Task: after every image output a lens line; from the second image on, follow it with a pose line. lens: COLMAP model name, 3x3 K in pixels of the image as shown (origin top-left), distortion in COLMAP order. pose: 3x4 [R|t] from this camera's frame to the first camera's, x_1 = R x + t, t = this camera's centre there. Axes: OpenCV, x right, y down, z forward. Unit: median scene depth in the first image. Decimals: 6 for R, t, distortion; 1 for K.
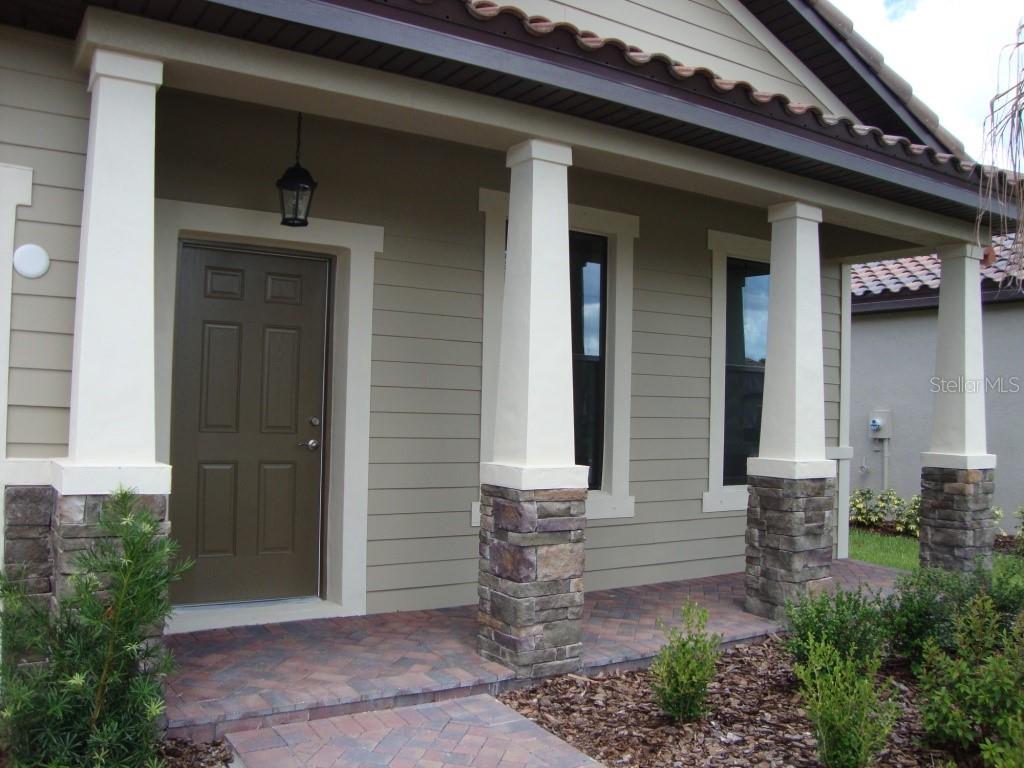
lens RADIAL K [[947.6, 0, 509.6], [0, 947.6, 381.2], [0, 0, 1]] dist [-0.092952, 0.000000]
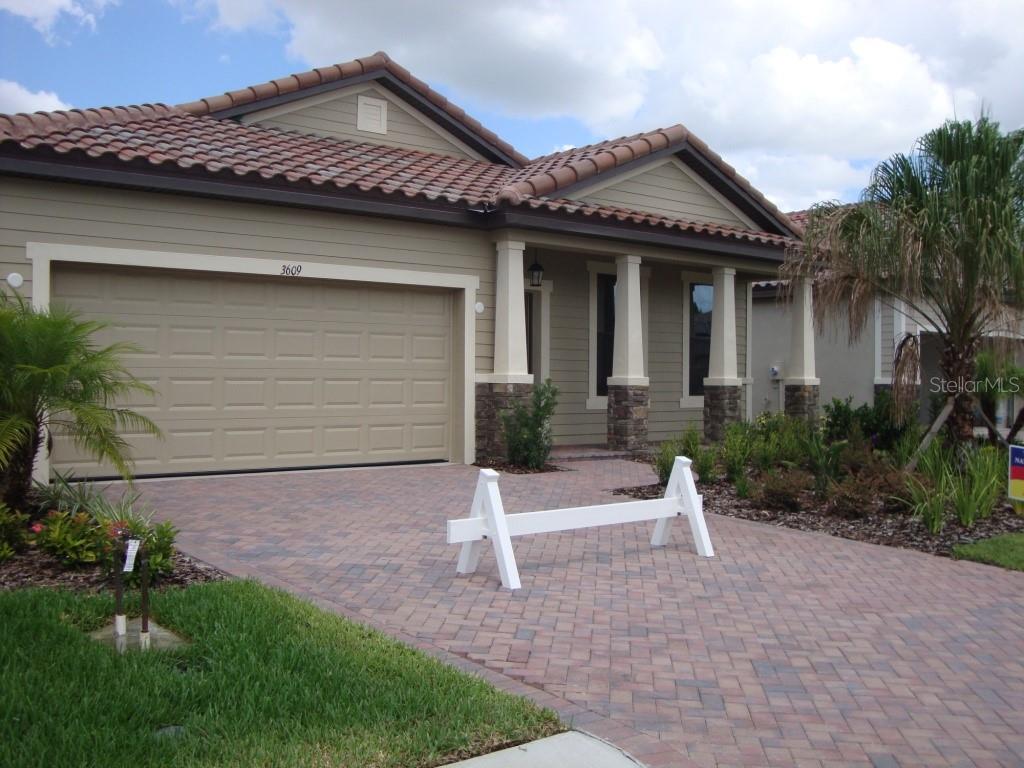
lens RADIAL K [[1120.2, 0, 513.2], [0, 1120.2, 383.4], [0, 0, 1]] dist [-0.092843, 0.000000]
pose [[0.993155, -0.017264, 0.115521, -0.534556], [0.013058, 0.999228, 0.037060, -0.012034], [-0.116072, -0.035298, 0.992613, -1.682377]]
